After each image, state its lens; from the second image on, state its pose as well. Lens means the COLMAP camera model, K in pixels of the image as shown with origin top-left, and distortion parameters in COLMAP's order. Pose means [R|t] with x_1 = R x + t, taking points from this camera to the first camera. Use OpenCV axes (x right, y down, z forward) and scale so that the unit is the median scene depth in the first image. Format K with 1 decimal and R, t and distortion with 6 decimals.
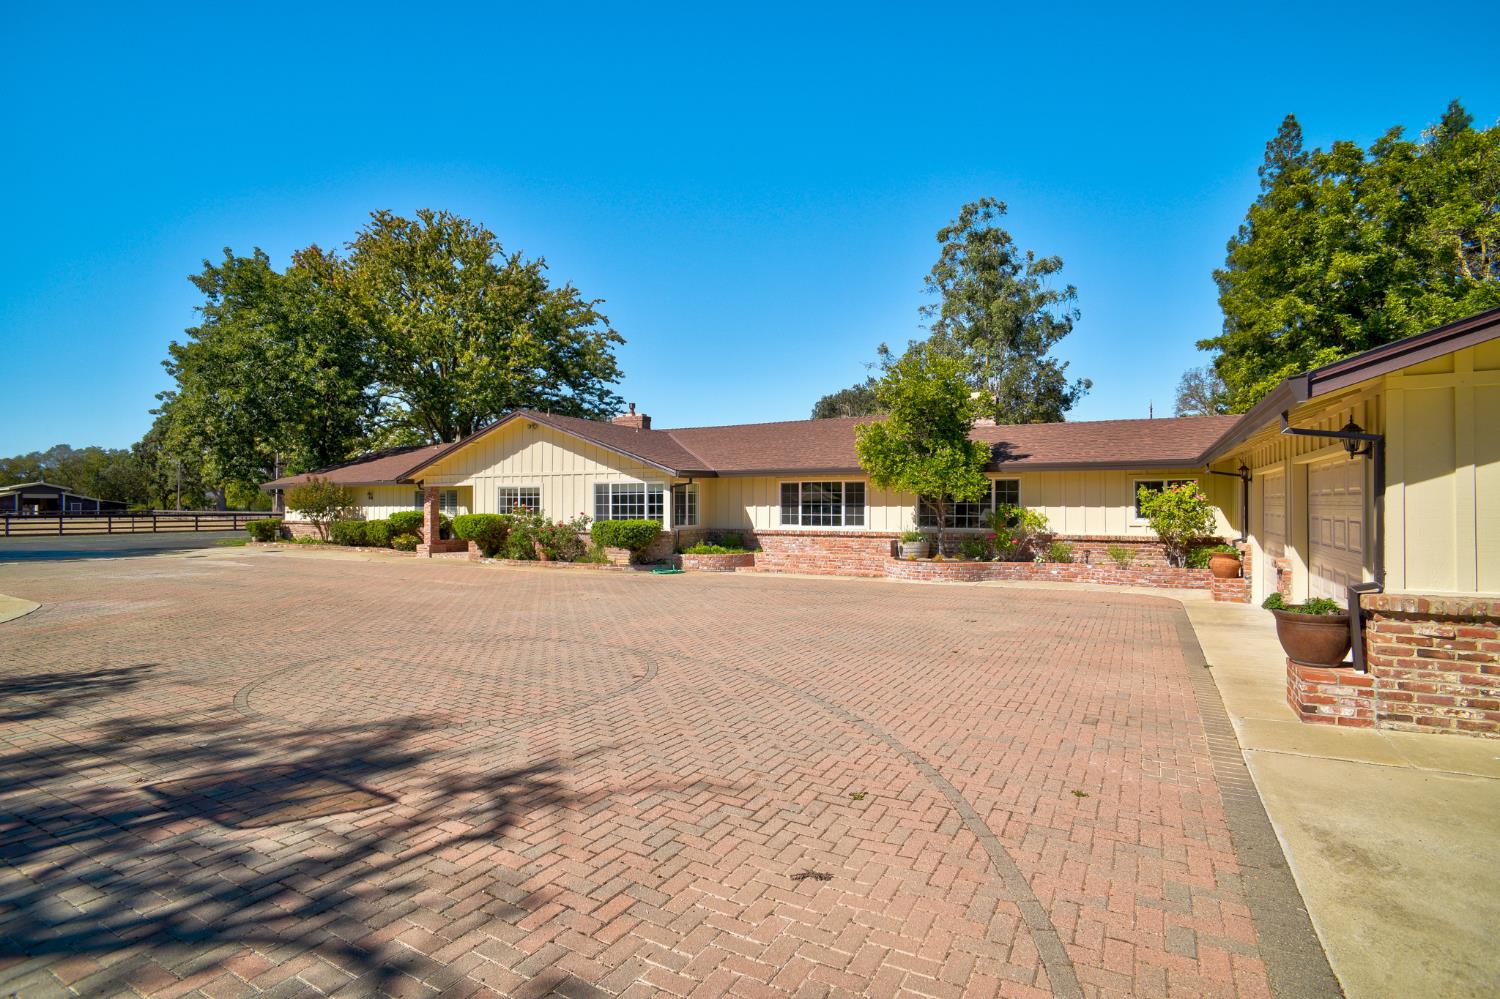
lens RADIAL K [[748.8, 0, 745.2], [0, 748.8, 501.5], [0, 0, 1]] dist [-0.025401, 0.016456]
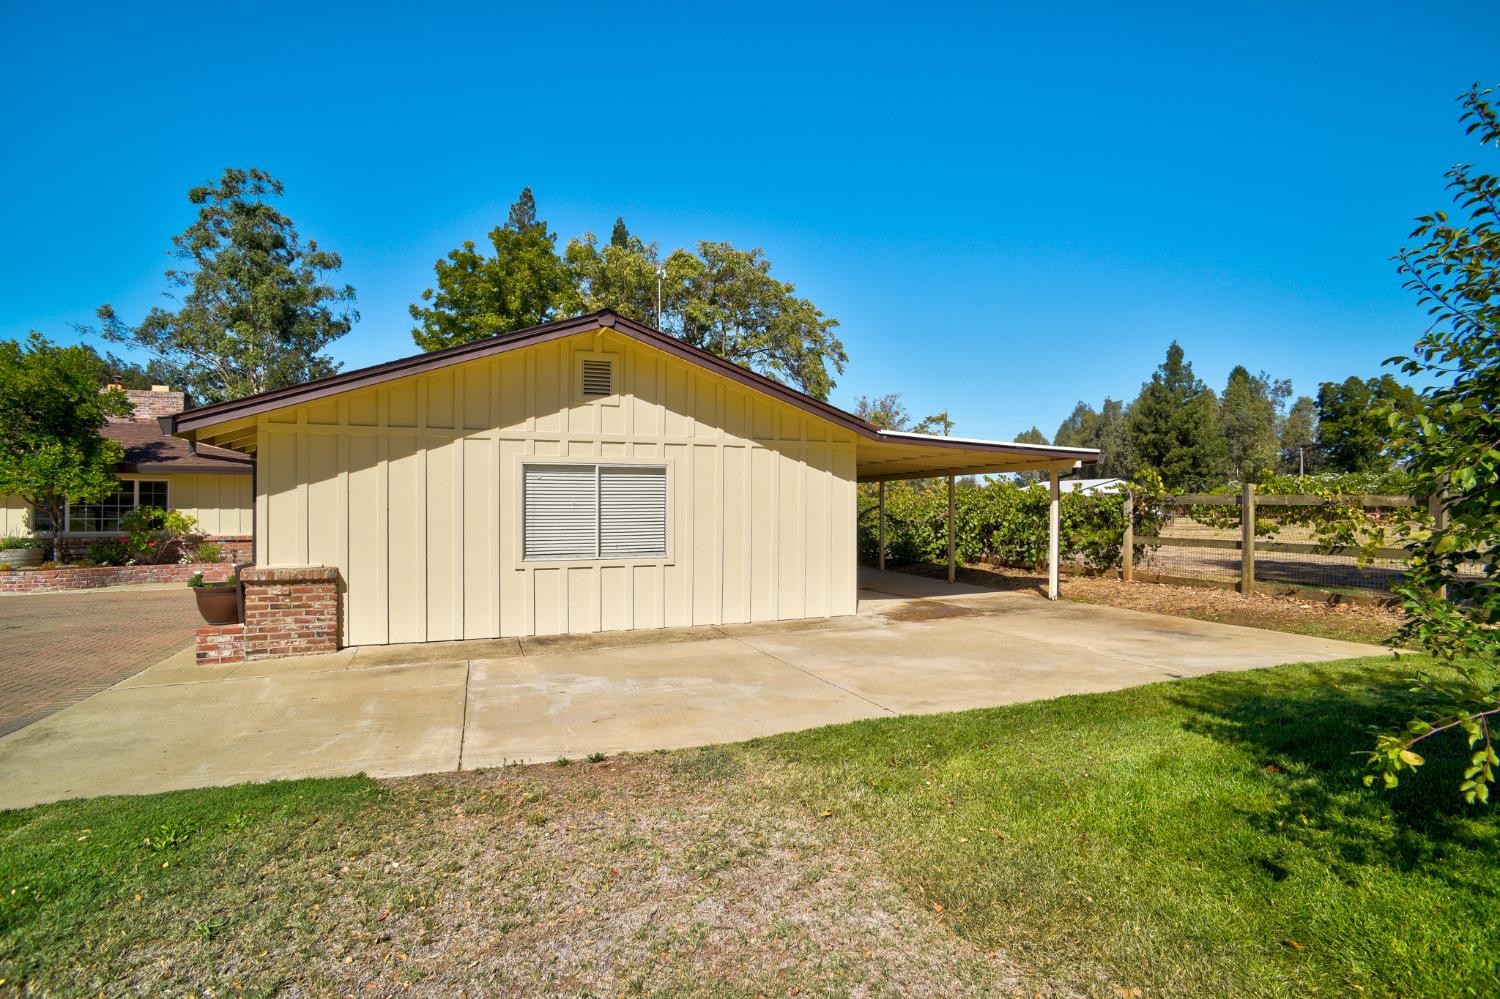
lens RADIAL K [[748.8, 0, 752.4], [0, 748.8, 498.0], [0, 0, 1]] dist [-0.025401, 0.016456]
pose [[0.646323, 0.009704, 0.763002, 0.121809], [-0.005156, 0.999952, -0.008351, -0.003173], [-0.763047, 0.001463, 0.646342, -0.231540]]
